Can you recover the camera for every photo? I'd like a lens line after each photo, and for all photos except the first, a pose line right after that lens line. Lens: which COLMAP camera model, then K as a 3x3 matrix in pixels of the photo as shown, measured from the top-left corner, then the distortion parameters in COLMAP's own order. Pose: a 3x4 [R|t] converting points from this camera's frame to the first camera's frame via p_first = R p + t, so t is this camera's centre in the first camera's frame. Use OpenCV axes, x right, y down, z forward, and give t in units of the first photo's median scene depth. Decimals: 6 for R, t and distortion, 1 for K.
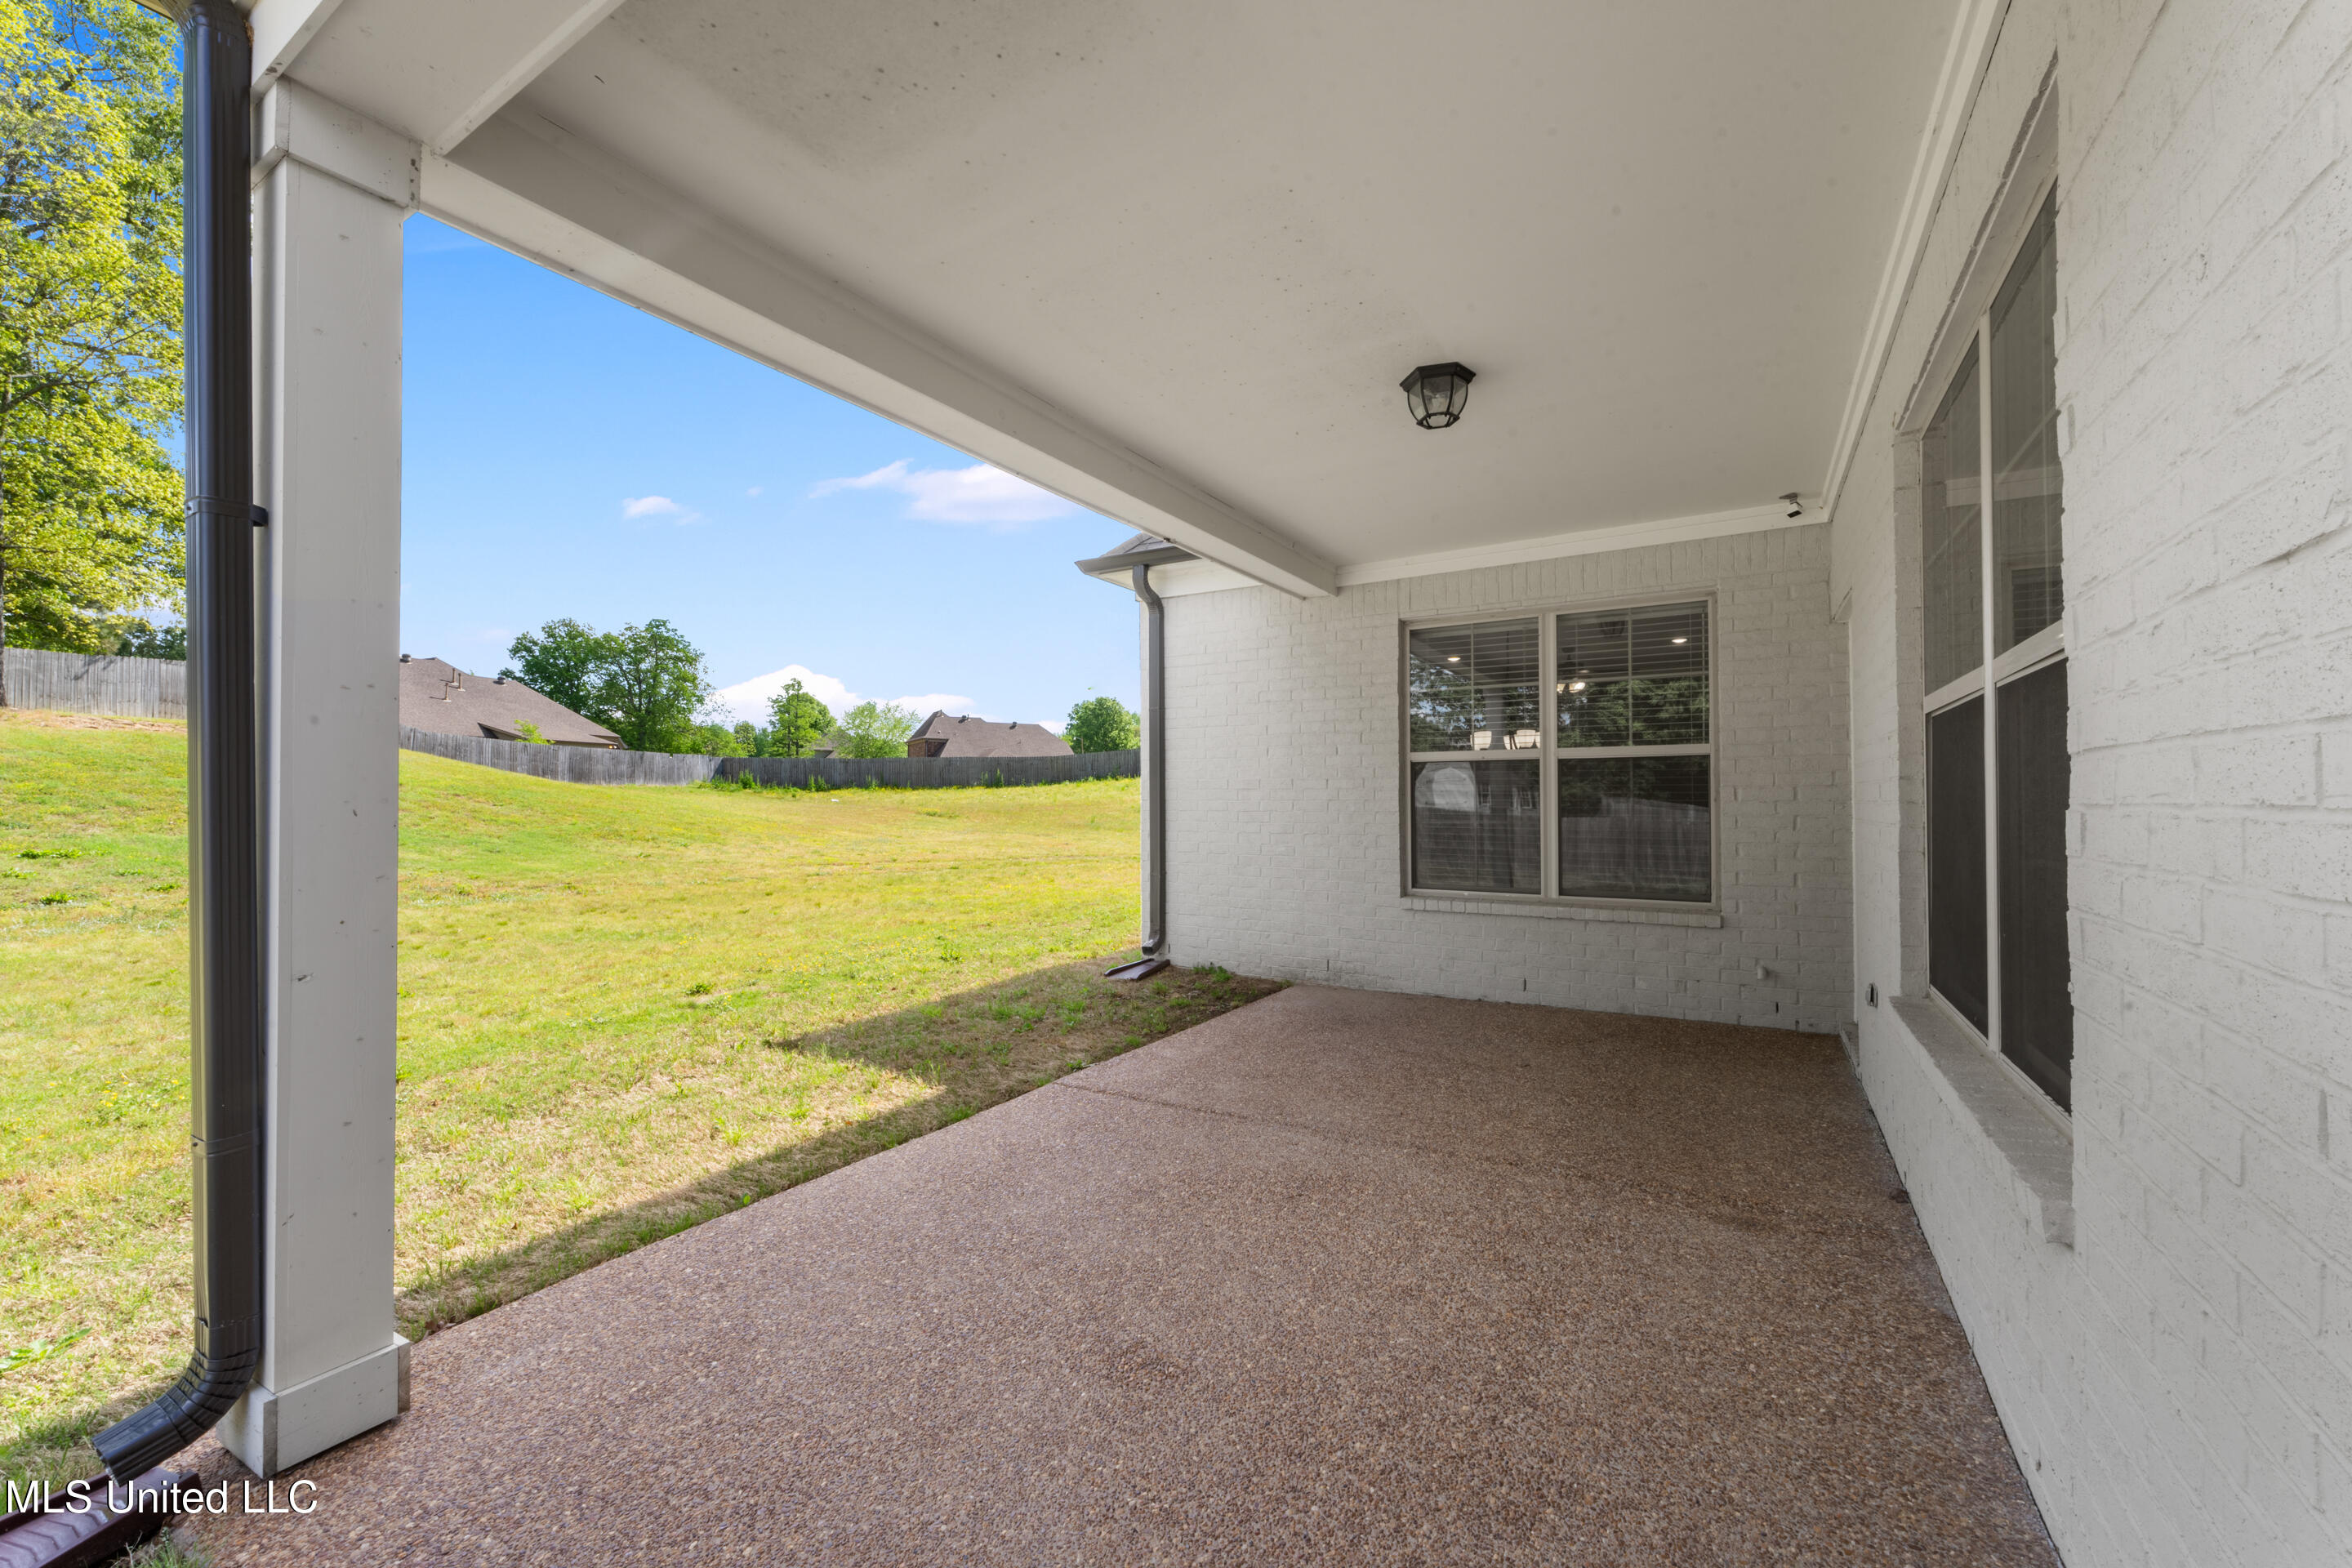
lens RADIAL K [[928.8, 0, 1176.0], [0, 928.8, 784.0], [0, 0, 1]] dist [0.000273, 0.000034]
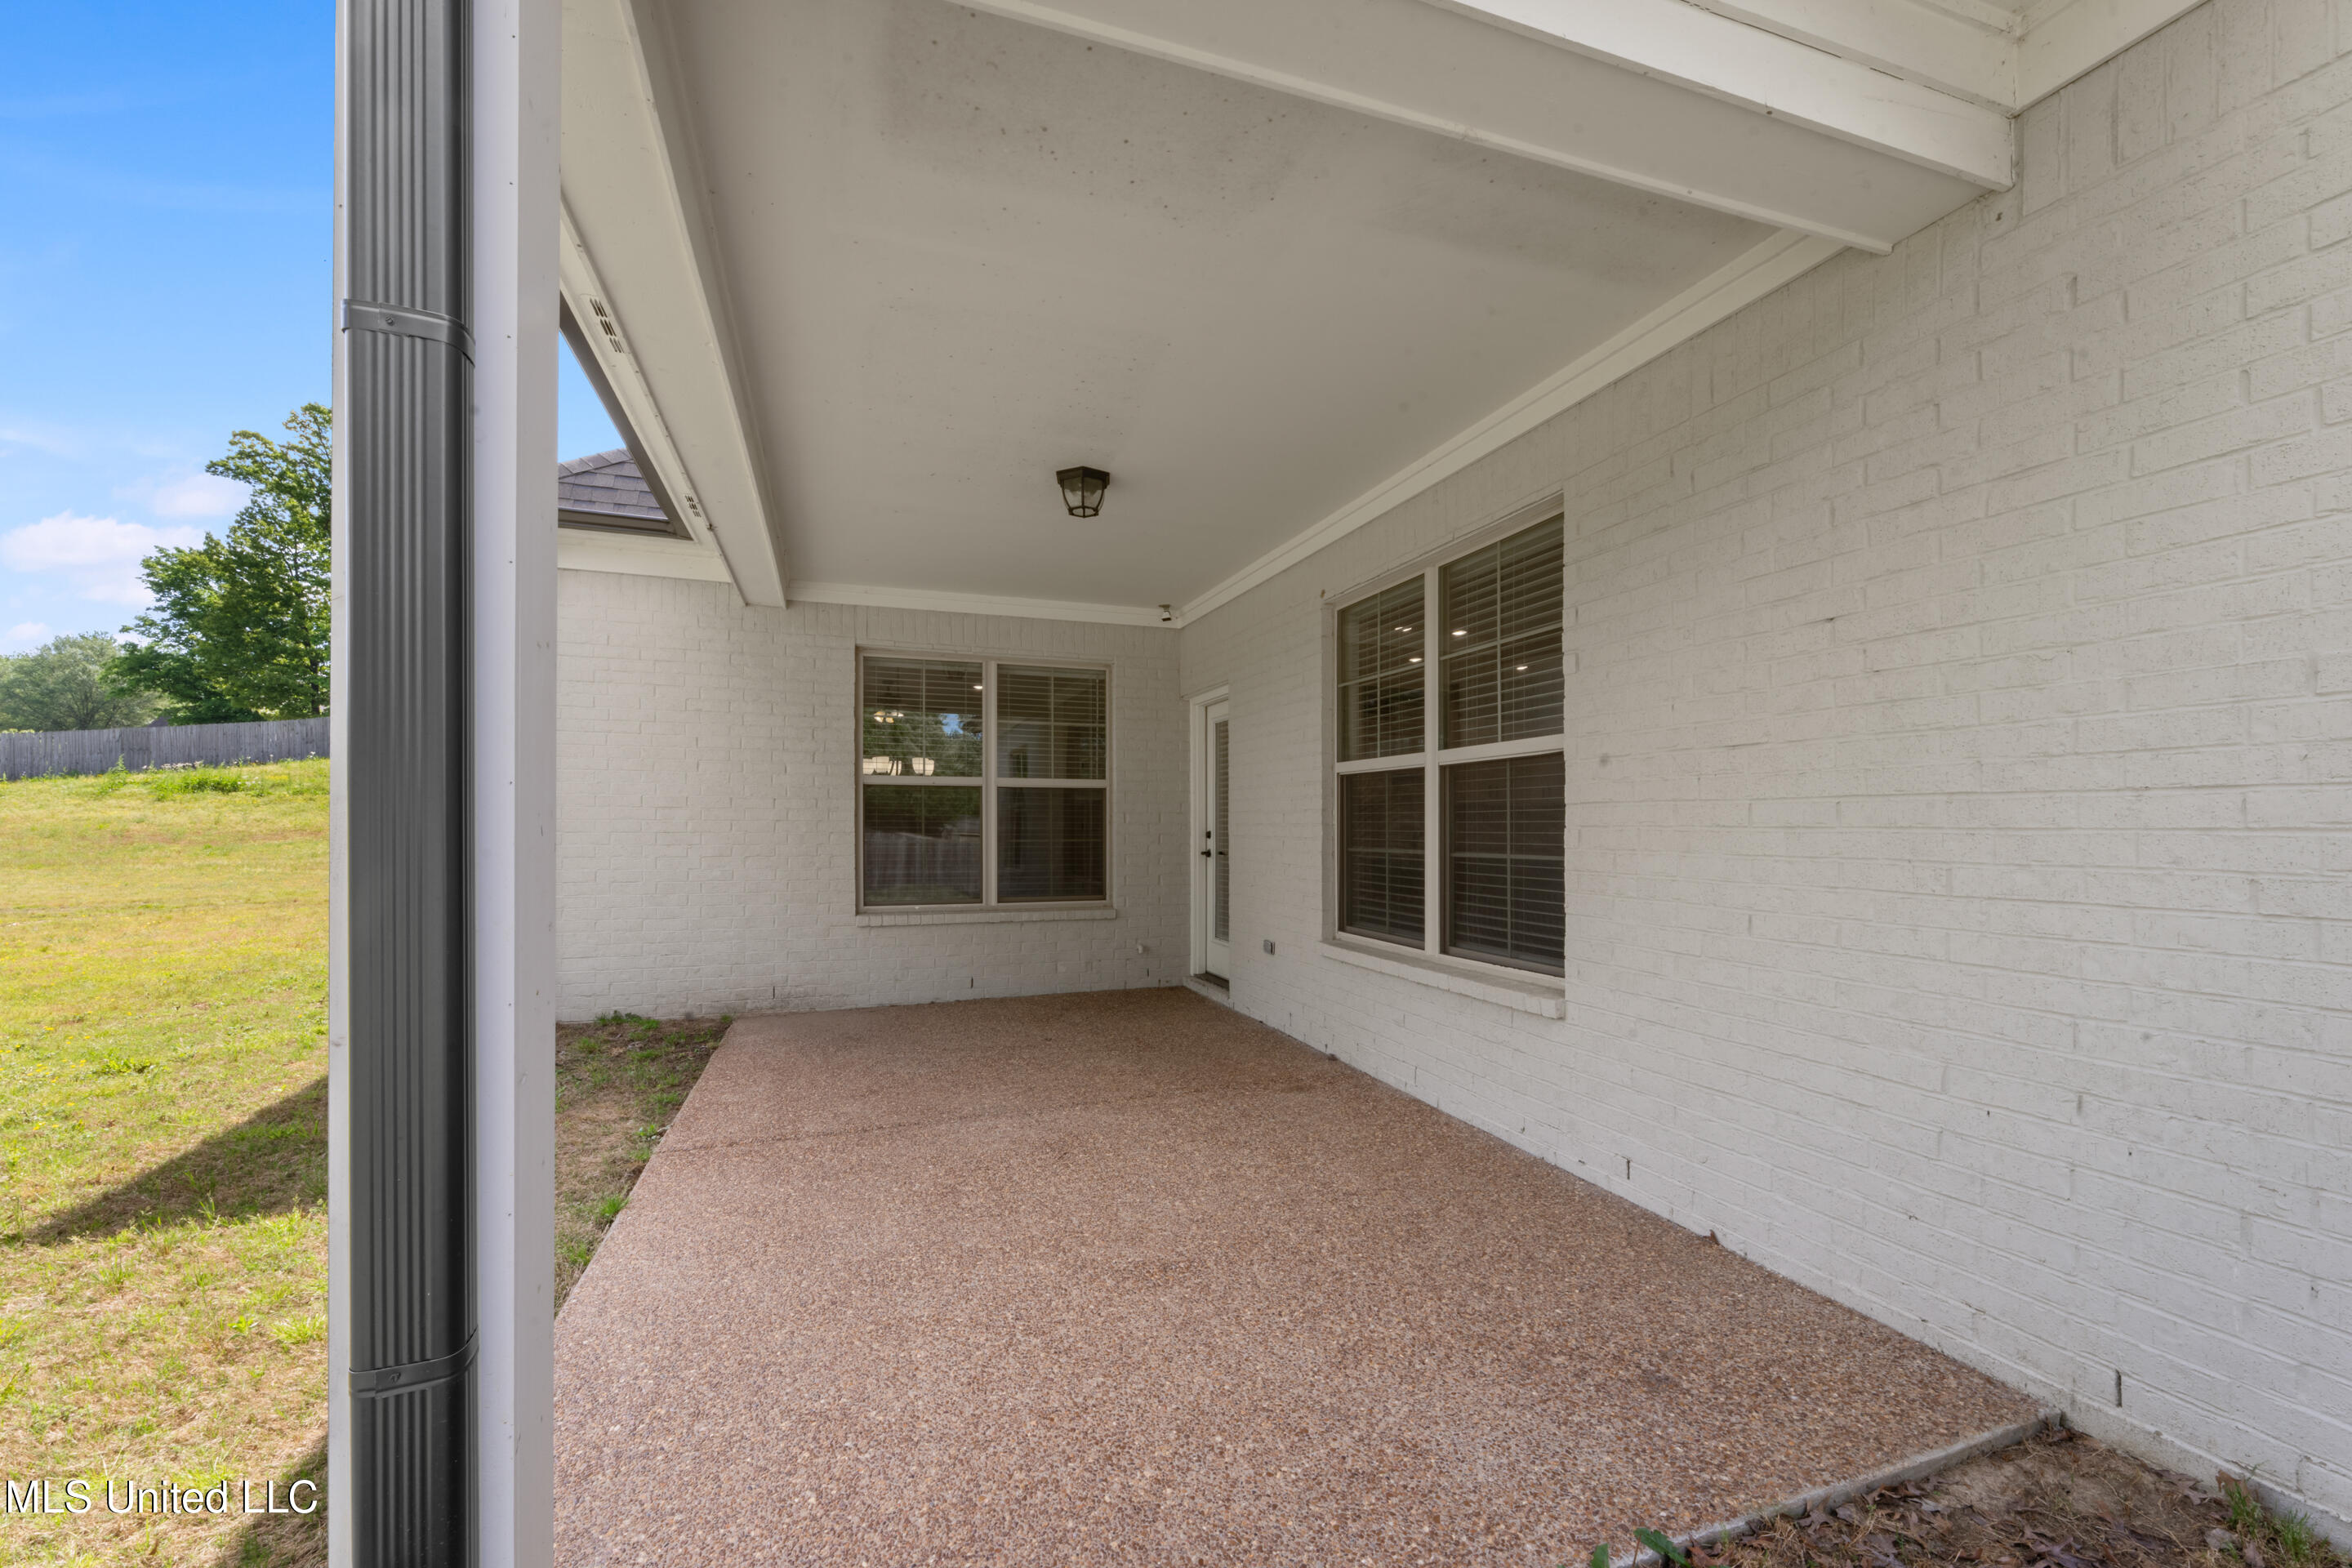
lens RADIAL K [[946.1, 0, 1178.9], [0, 946.1, 815.6], [0, 0, 1]] dist [0.001023, 0.000097]
pose [[0.632439, 0.010841, 0.774535, -0.417272], [-0.019320, 0.999812, 0.001782, 0.003070], [-0.774369, -0.016091, 0.632529, 0.075201]]
